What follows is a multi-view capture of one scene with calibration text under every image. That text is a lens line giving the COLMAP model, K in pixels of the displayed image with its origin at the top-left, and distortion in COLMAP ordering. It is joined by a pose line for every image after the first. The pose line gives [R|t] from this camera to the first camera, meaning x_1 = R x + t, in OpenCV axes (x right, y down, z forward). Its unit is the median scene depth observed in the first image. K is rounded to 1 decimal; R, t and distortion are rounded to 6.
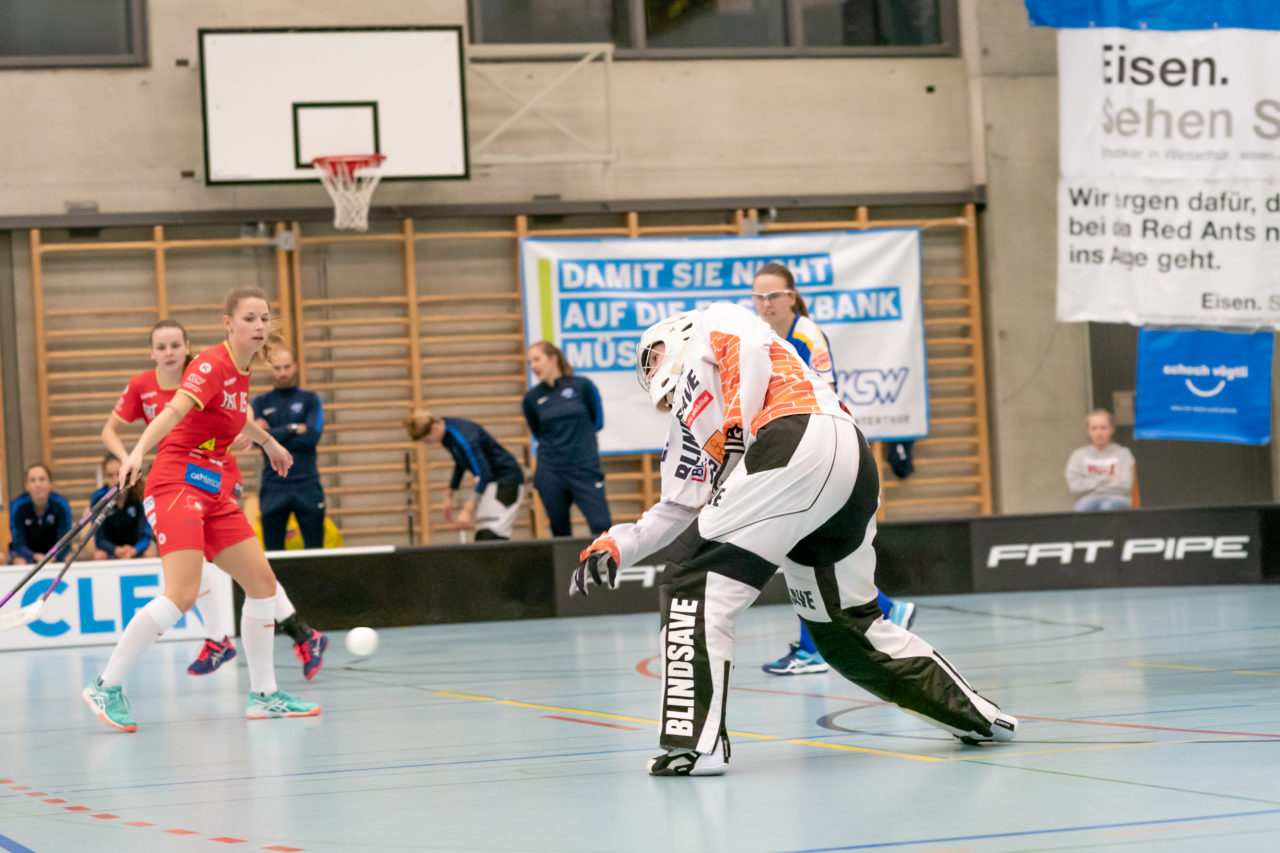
lens RADIAL K [[3492.9, 0, 635.7], [0, 3492.9, 424.4], [0, 0, 1]] dist [-0.078351, 0.000000]
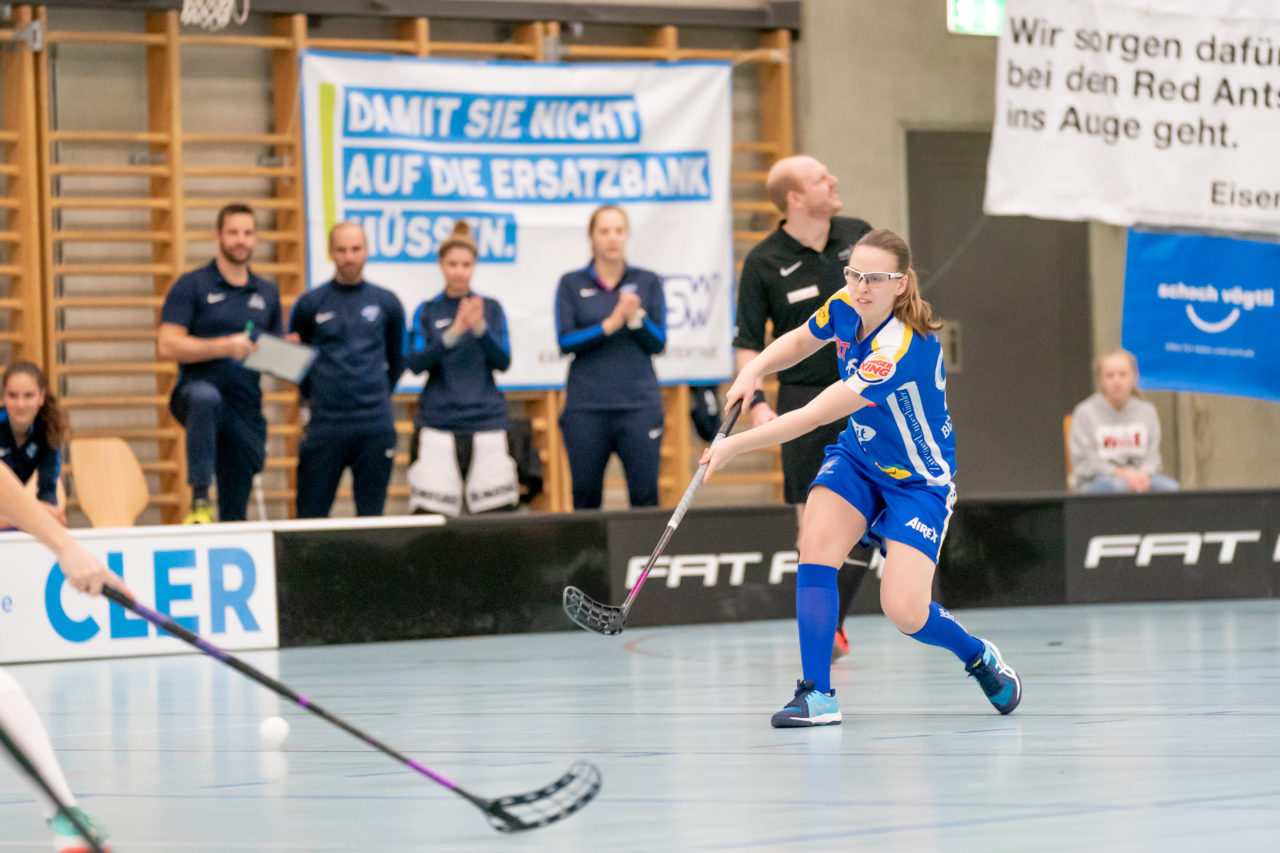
lens RADIAL K [[7731.9, 0, 640.4], [0, 7731.9, 425.9], [0, 0, 1]] dist [0.136205, 0.000000]
pose [[0.848916, 0.026569, 0.527860, -0.736773], [-0.024953, 0.999637, -0.010186, 0.028867], [-0.527939, -0.004525, 0.849270, -0.239421]]
